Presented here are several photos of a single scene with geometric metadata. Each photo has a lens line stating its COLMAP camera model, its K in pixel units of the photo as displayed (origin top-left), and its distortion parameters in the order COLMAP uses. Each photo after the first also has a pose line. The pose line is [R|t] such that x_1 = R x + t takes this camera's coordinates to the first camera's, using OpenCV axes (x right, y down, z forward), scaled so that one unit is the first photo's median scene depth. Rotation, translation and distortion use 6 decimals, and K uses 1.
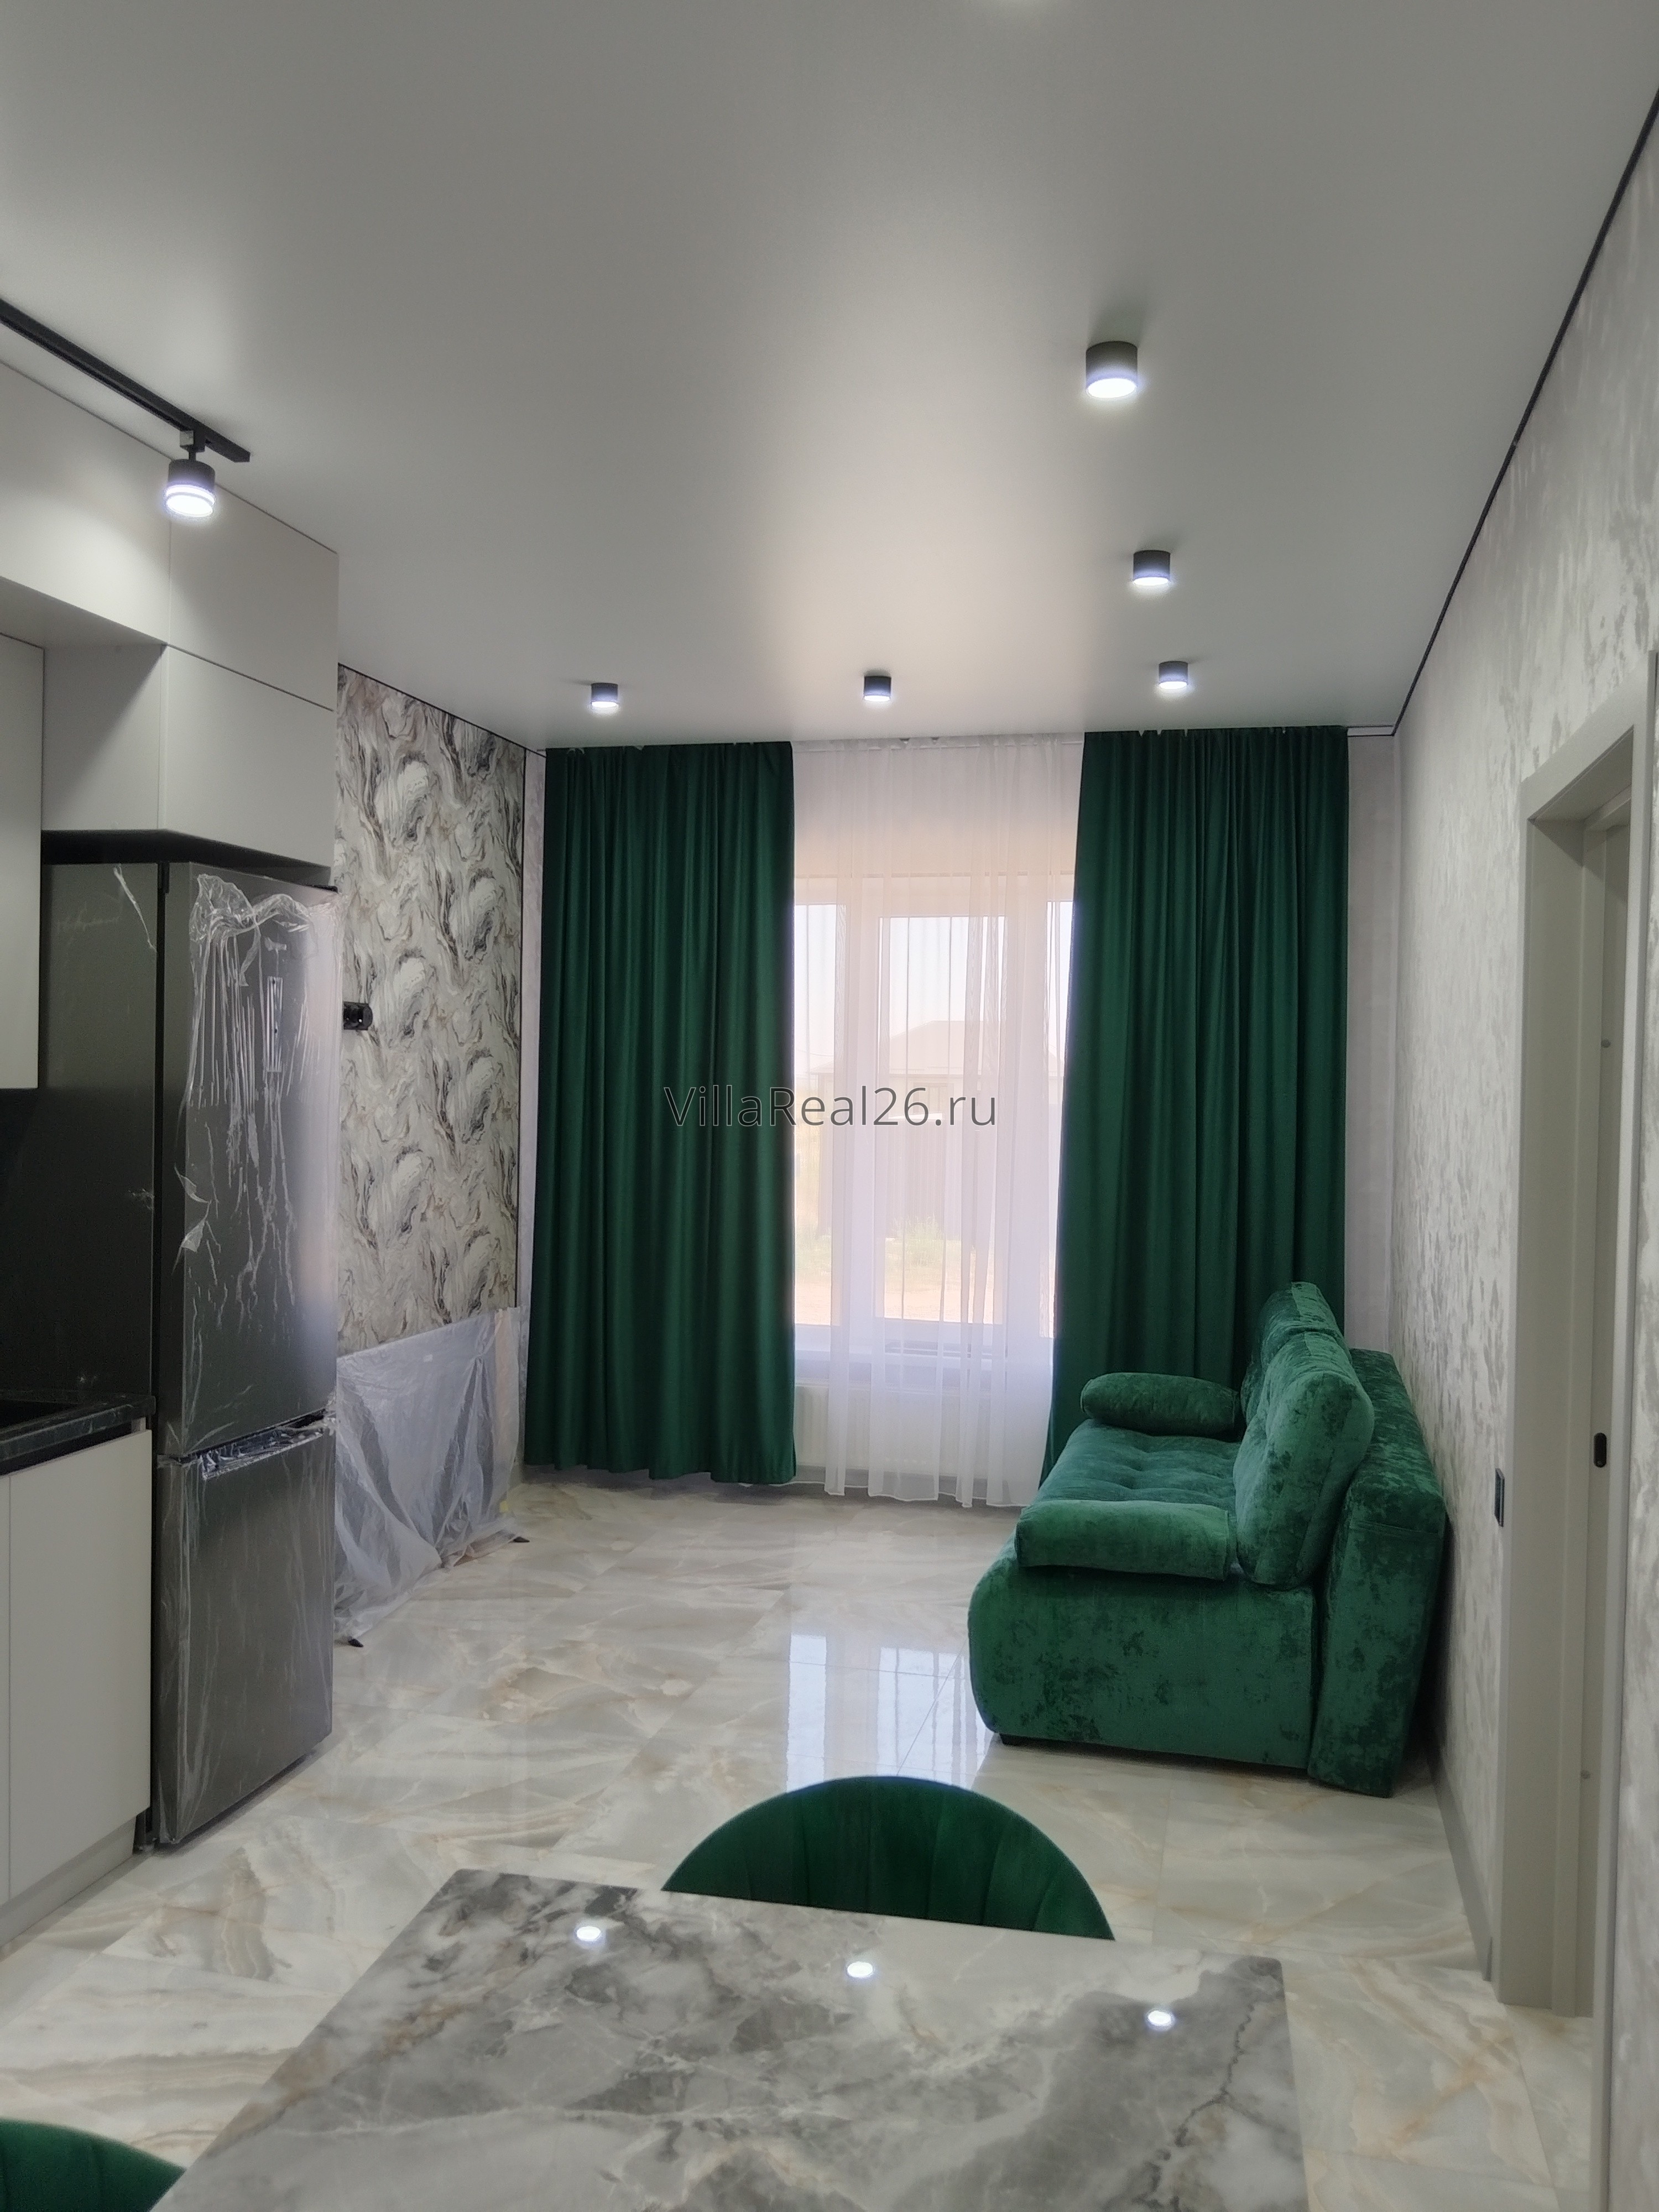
lens RADIAL K [[1688.2, 0, 799.2], [0, 1688.2, 1098.4], [0, 0, 1]] dist [-0.006082, -0.000253]
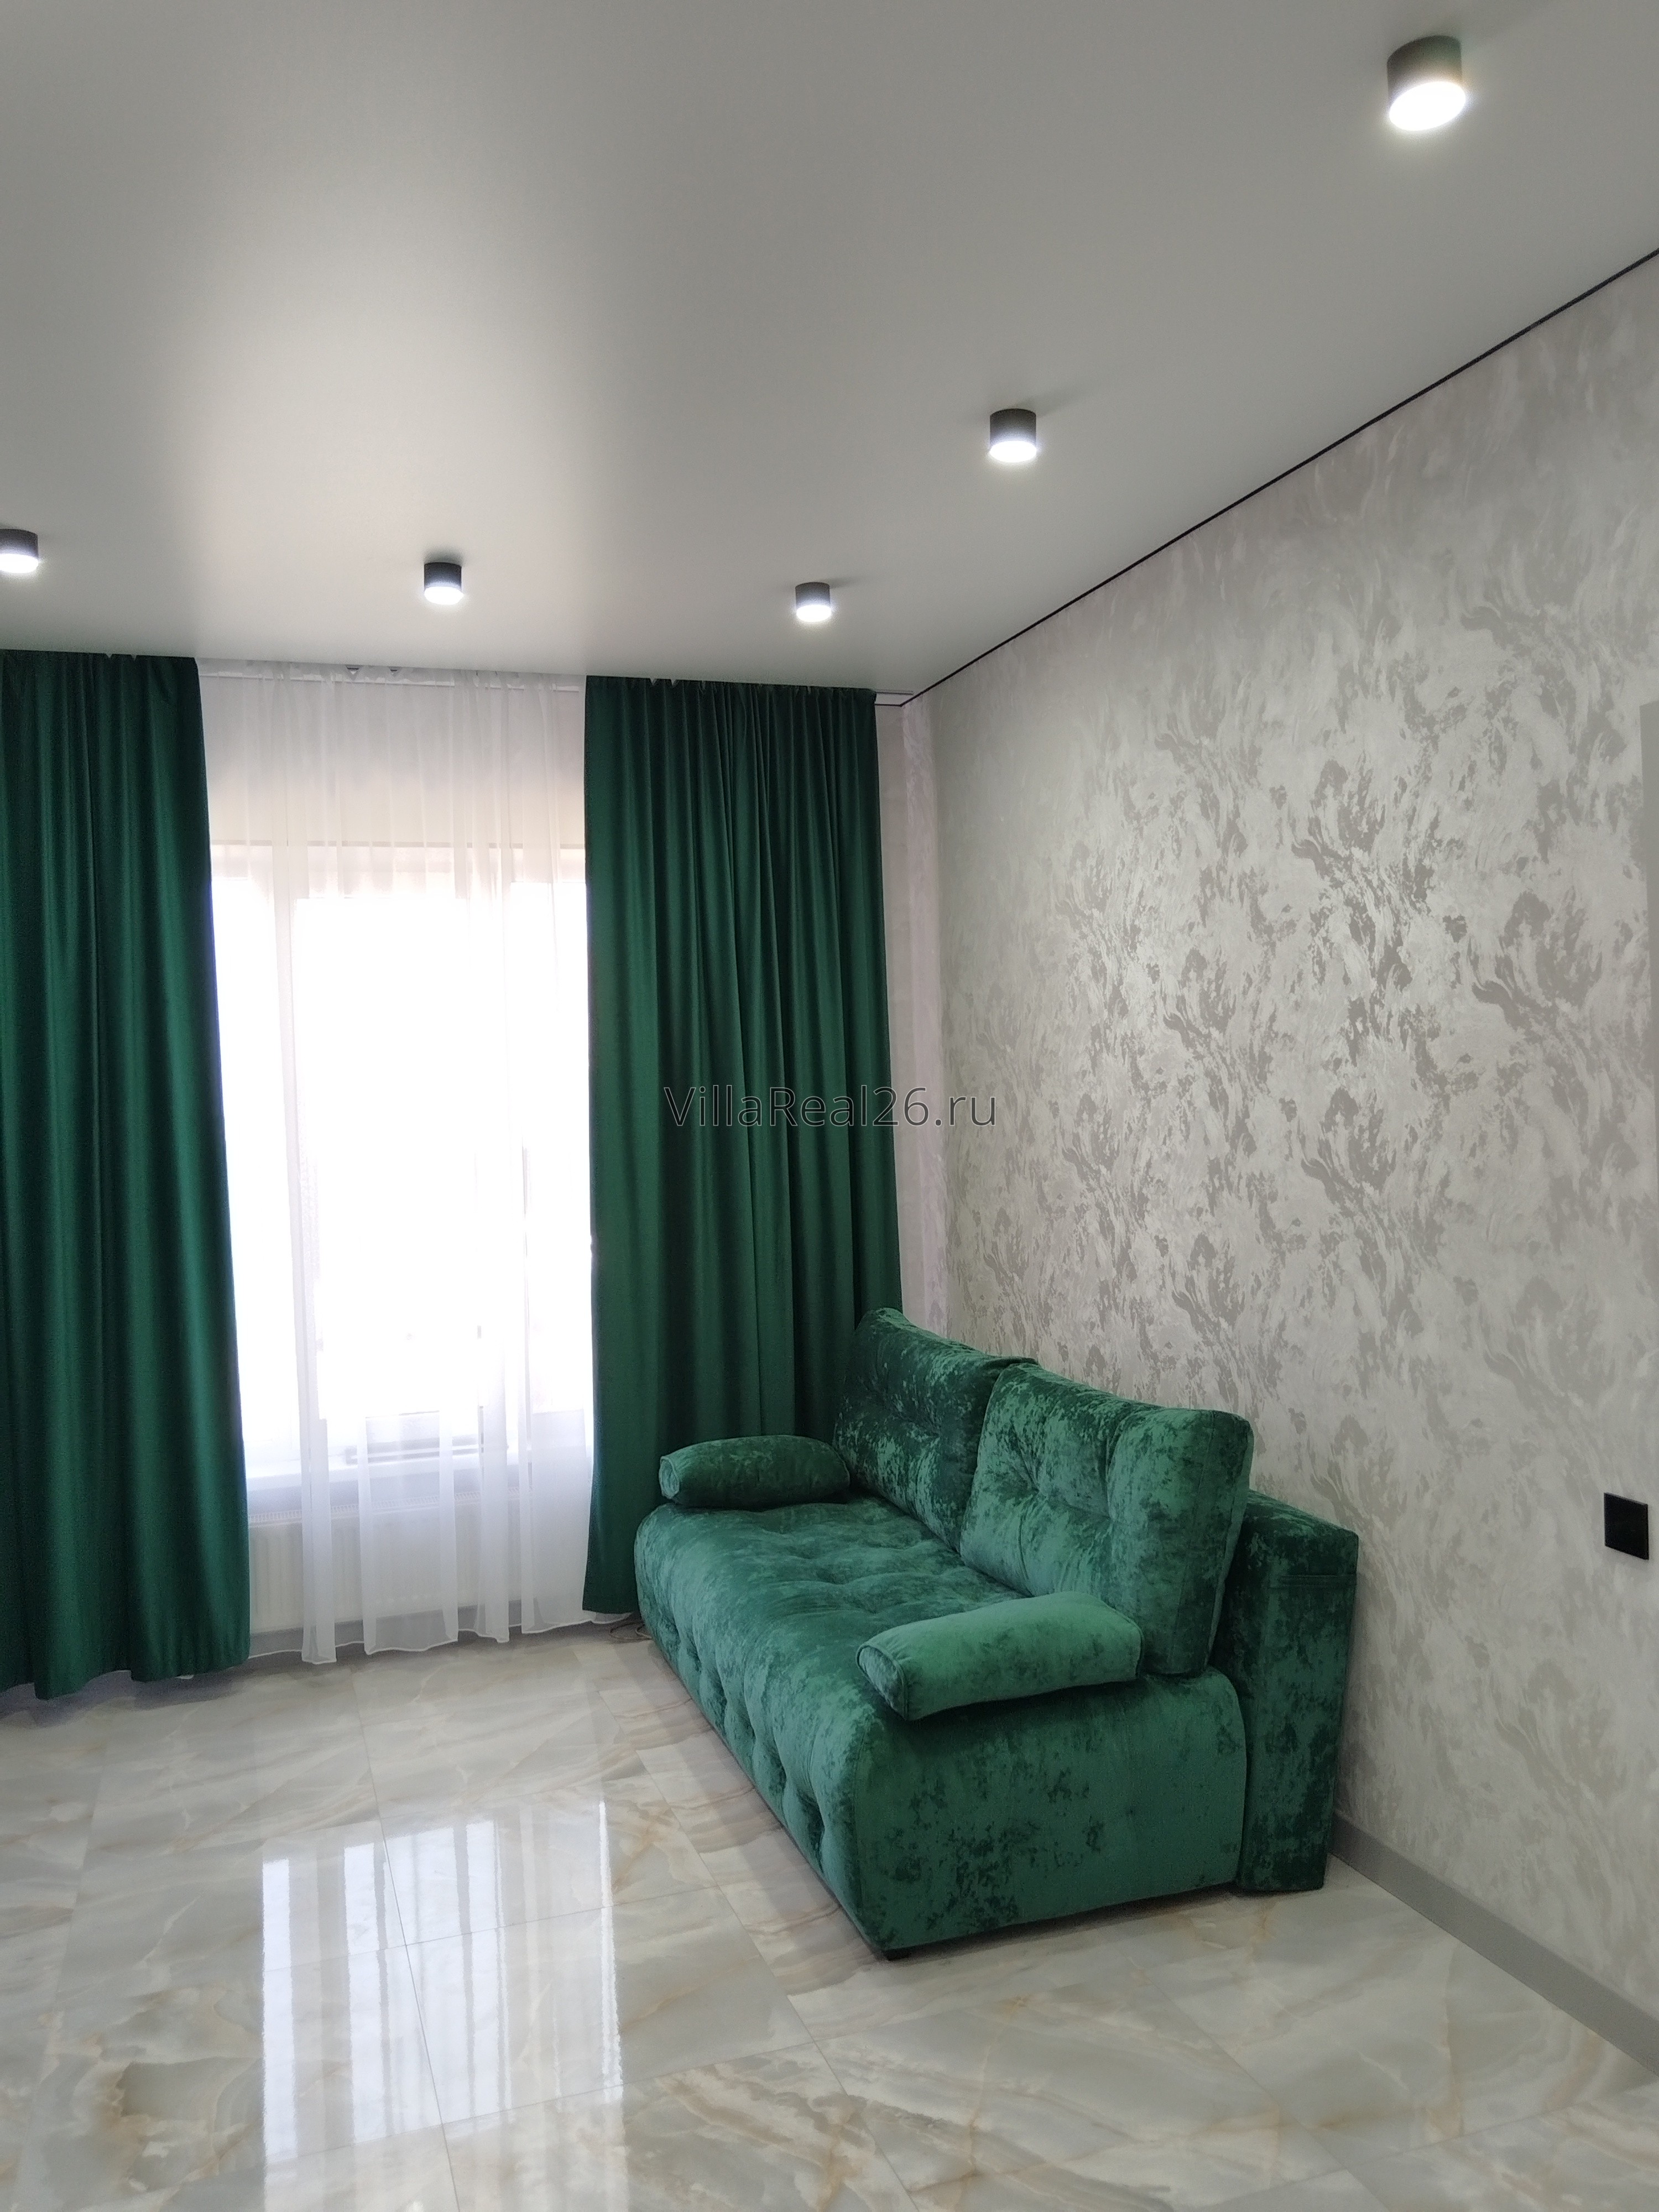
lens RADIAL K [[1718.6, 0, 825.5], [0, 1718.6, 1109.0], [0, 0, 1]] dist [-0.004413, 0.001534]
pose [[0.839519, -0.051210, 0.540912, -0.314726], [0.057505, 0.998331, 0.005264, -0.004614], [-0.540279, 0.026686, 0.841063, 0.374531]]
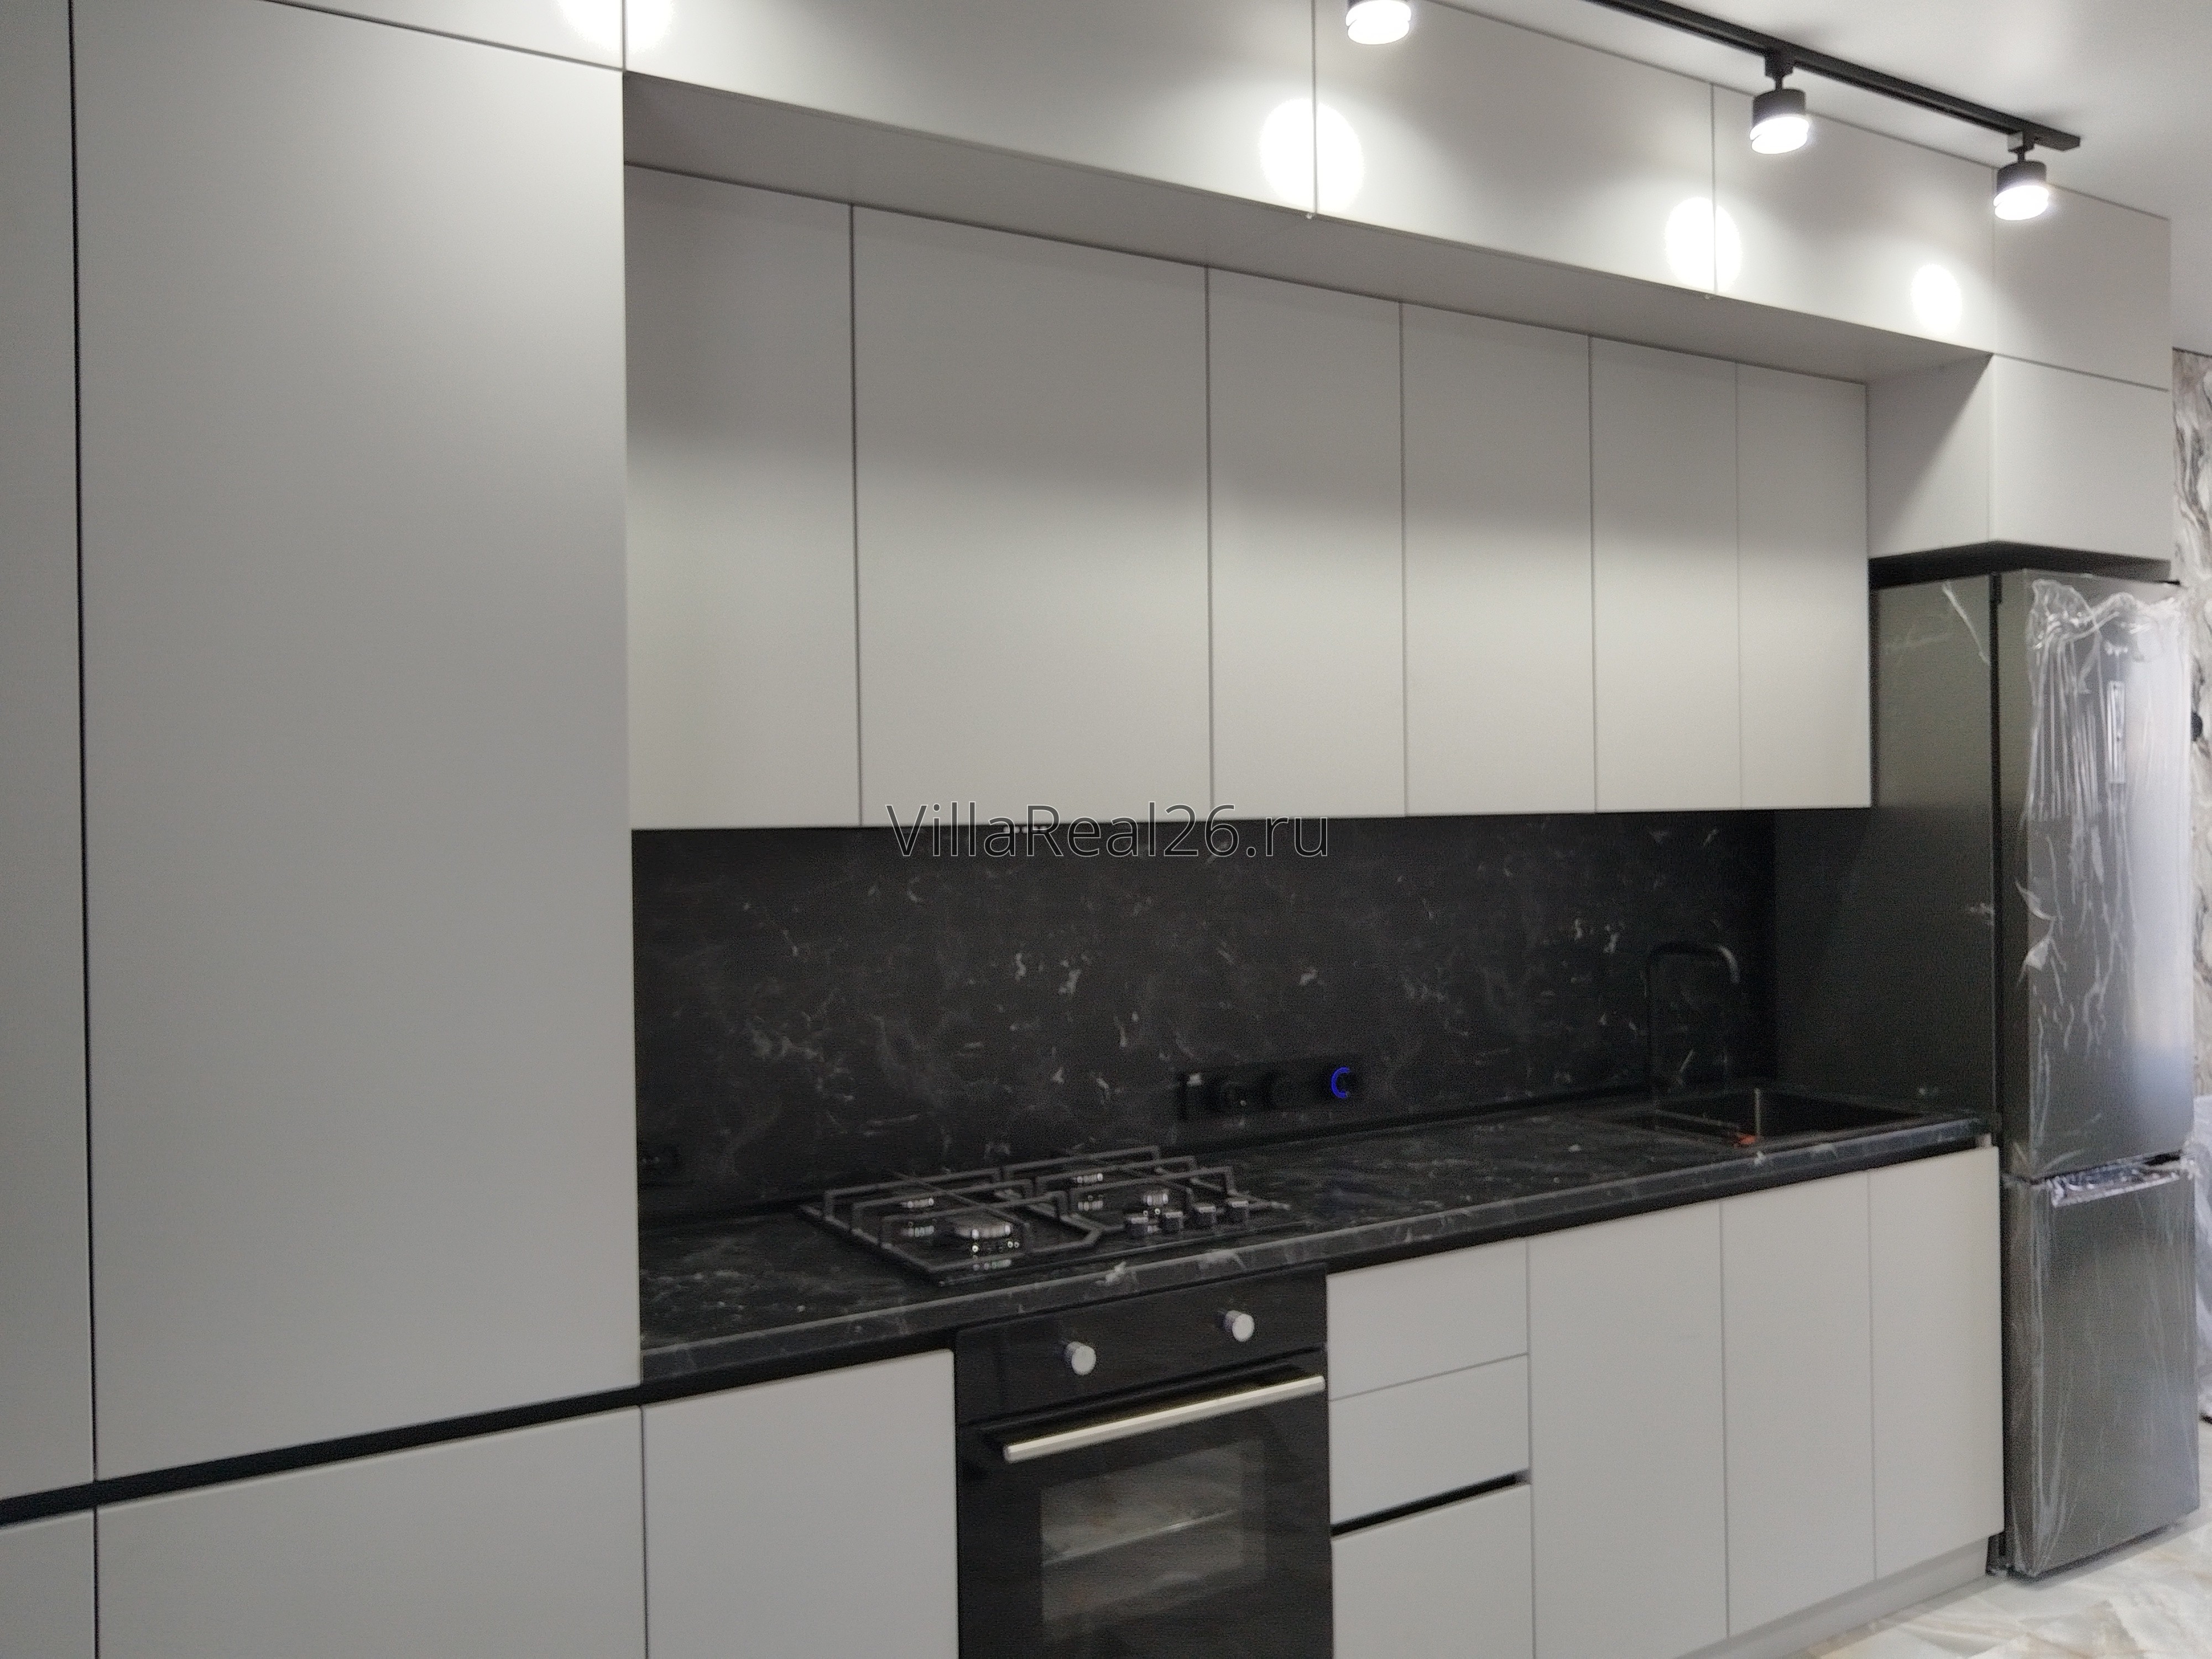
lens RADIAL K [[1706.0, 0, 1134.8], [0, 1706.0, 820.8], [0, 0, 1]] dist [-0.037339, 0.036542]
pose [[0.712006, -0.026158, -0.701686, -0.040093], [0.016609, 0.999654, -0.020414, 0.015928], [0.701977, 0.002881, 0.712194, -0.057804]]
